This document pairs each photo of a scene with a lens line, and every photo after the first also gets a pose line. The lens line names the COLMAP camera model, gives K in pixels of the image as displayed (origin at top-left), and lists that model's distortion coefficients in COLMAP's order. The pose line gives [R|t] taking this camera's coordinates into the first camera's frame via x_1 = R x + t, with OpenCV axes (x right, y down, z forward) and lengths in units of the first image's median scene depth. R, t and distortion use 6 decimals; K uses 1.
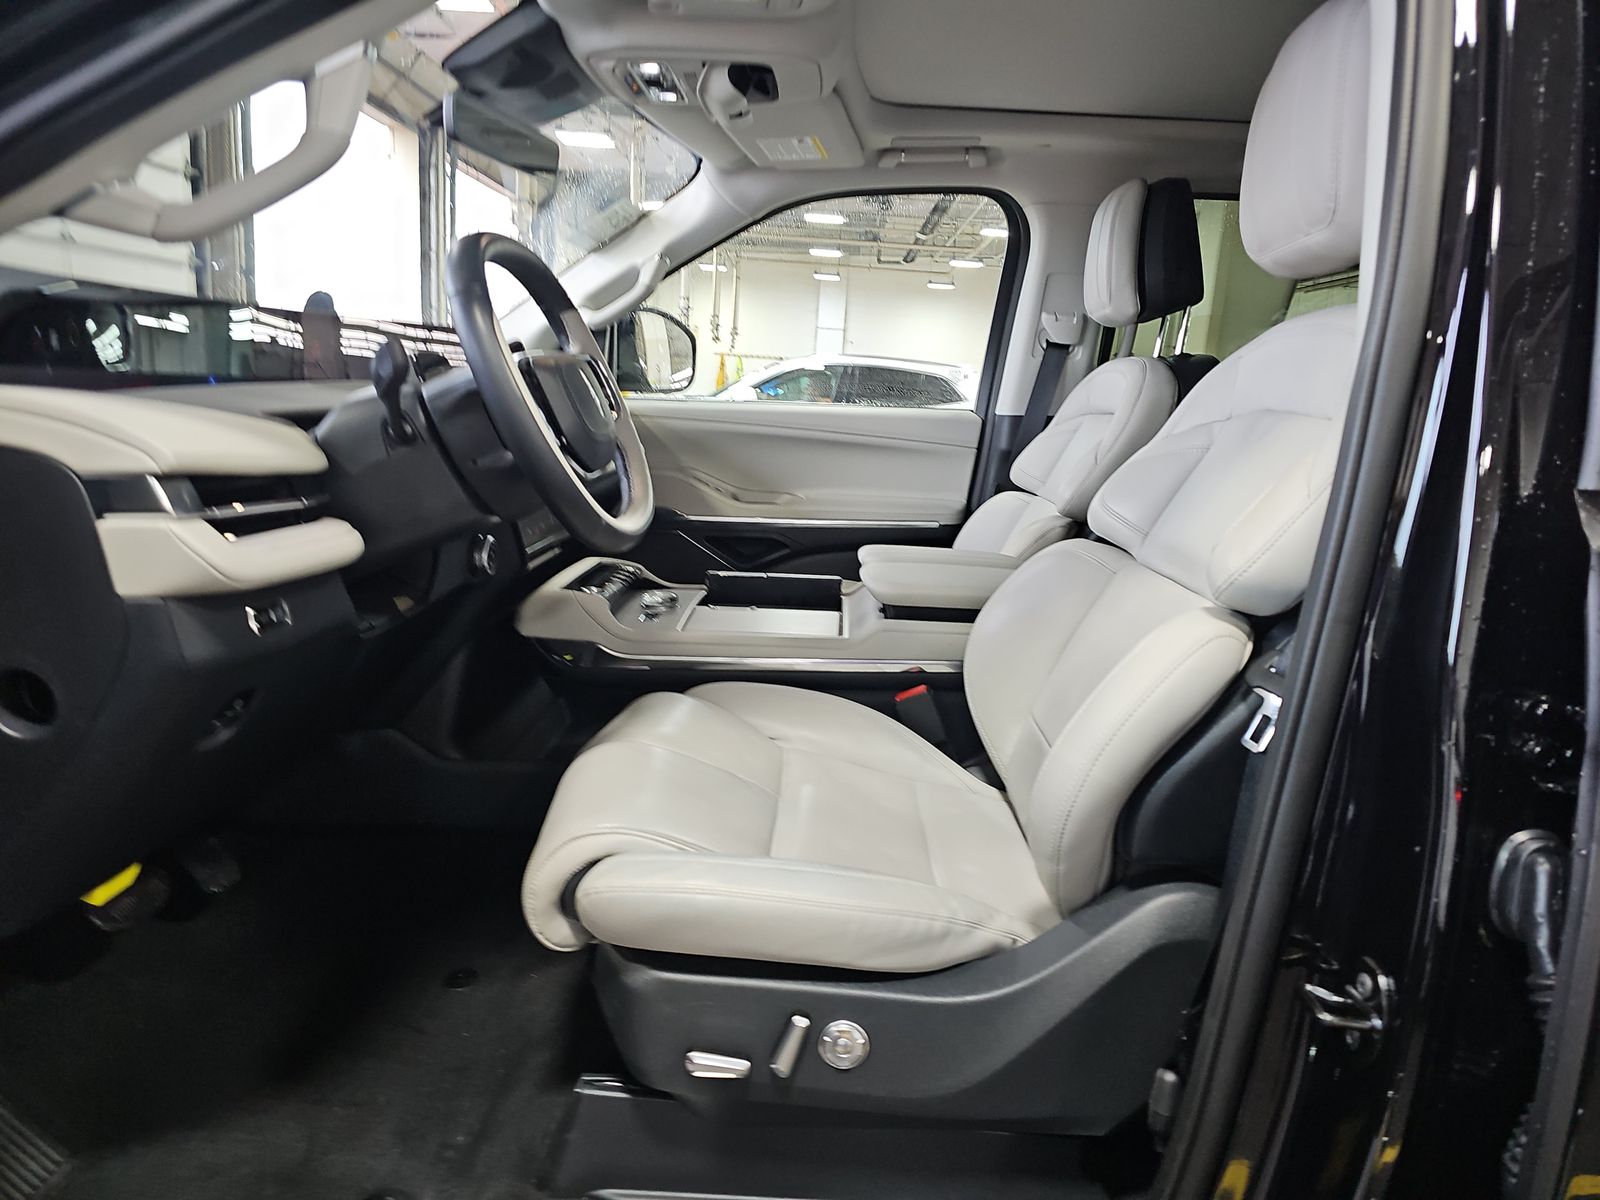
lens RADIAL K [[1058.7, 0, 810.7], [0, 1058.7, 604.5], [0, 0, 1]] dist [0.027762, -0.020253]
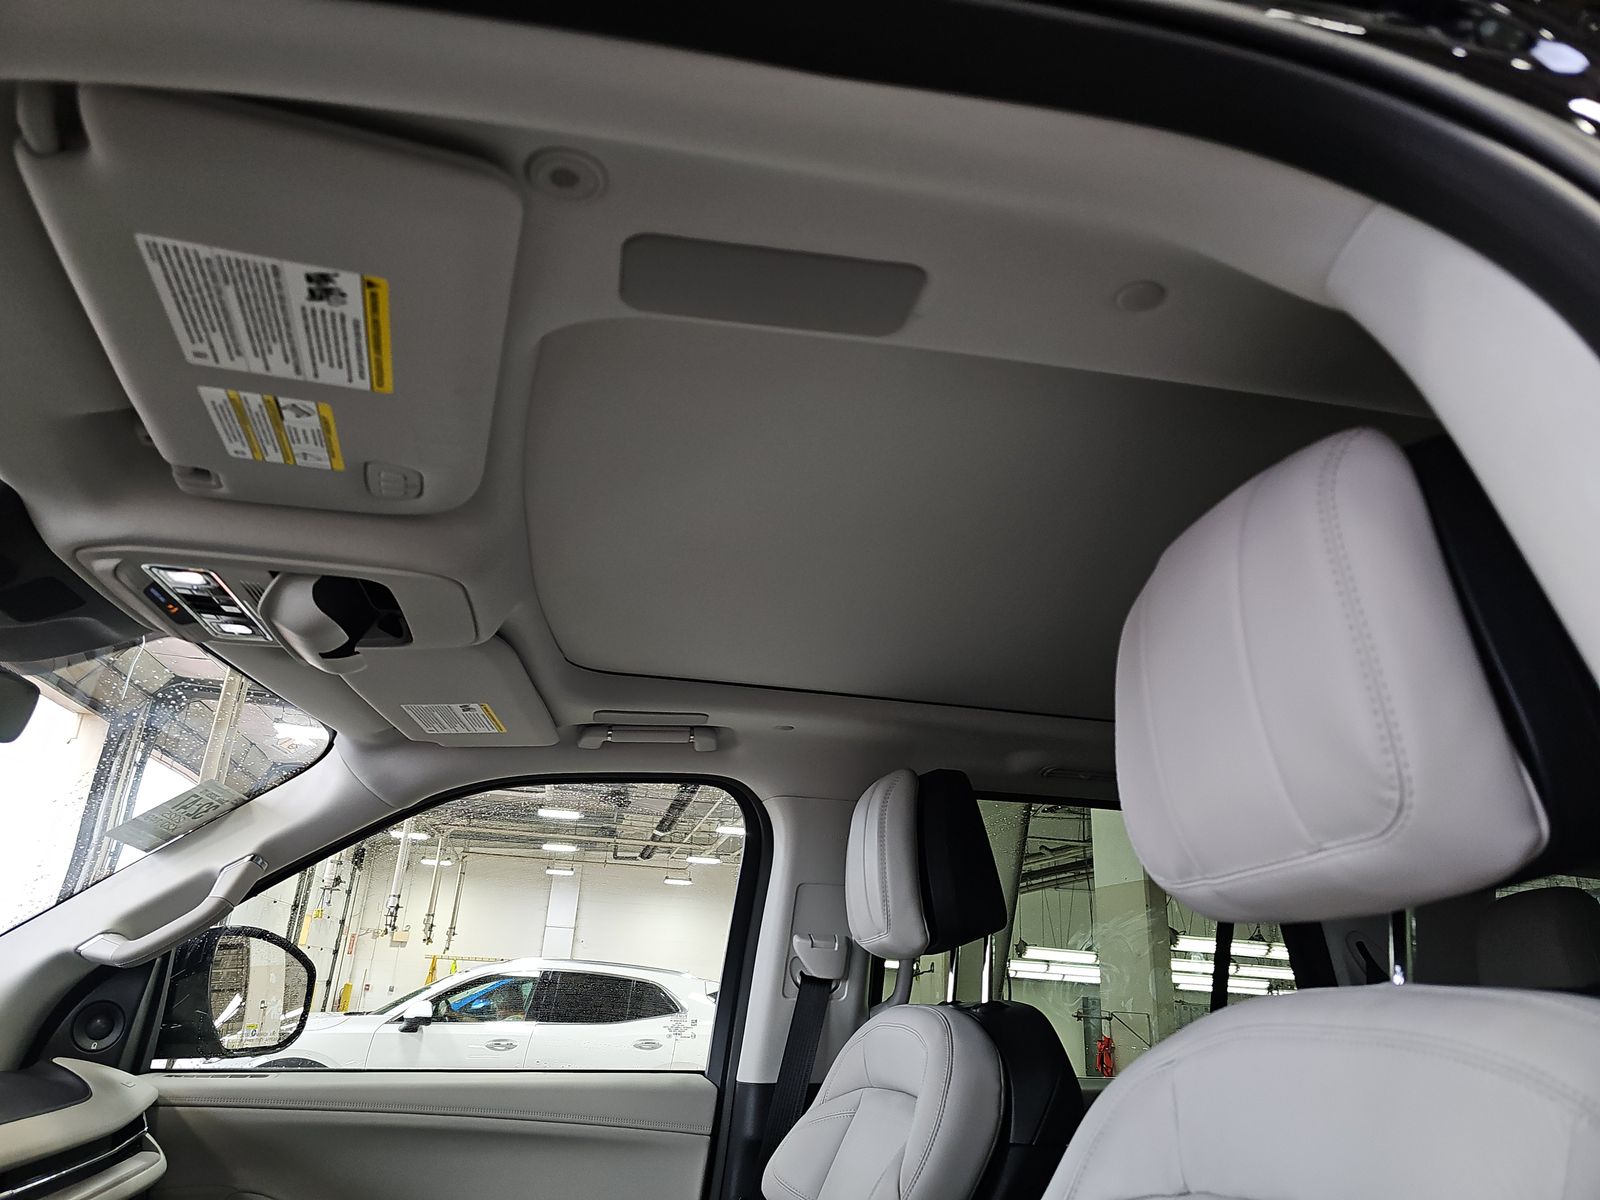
lens RADIAL K [[1058.7, 0, 810.5], [0, 1058.7, 585.6], [0, 0, 1]] dist [0.027762, -0.020253]
pose [[0.972553, 0.067457, 0.222690, 0.044610], [0.061779, 0.847844, -0.526634, -0.086813], [-0.224332, 0.525937, 0.820406, 0.245900]]
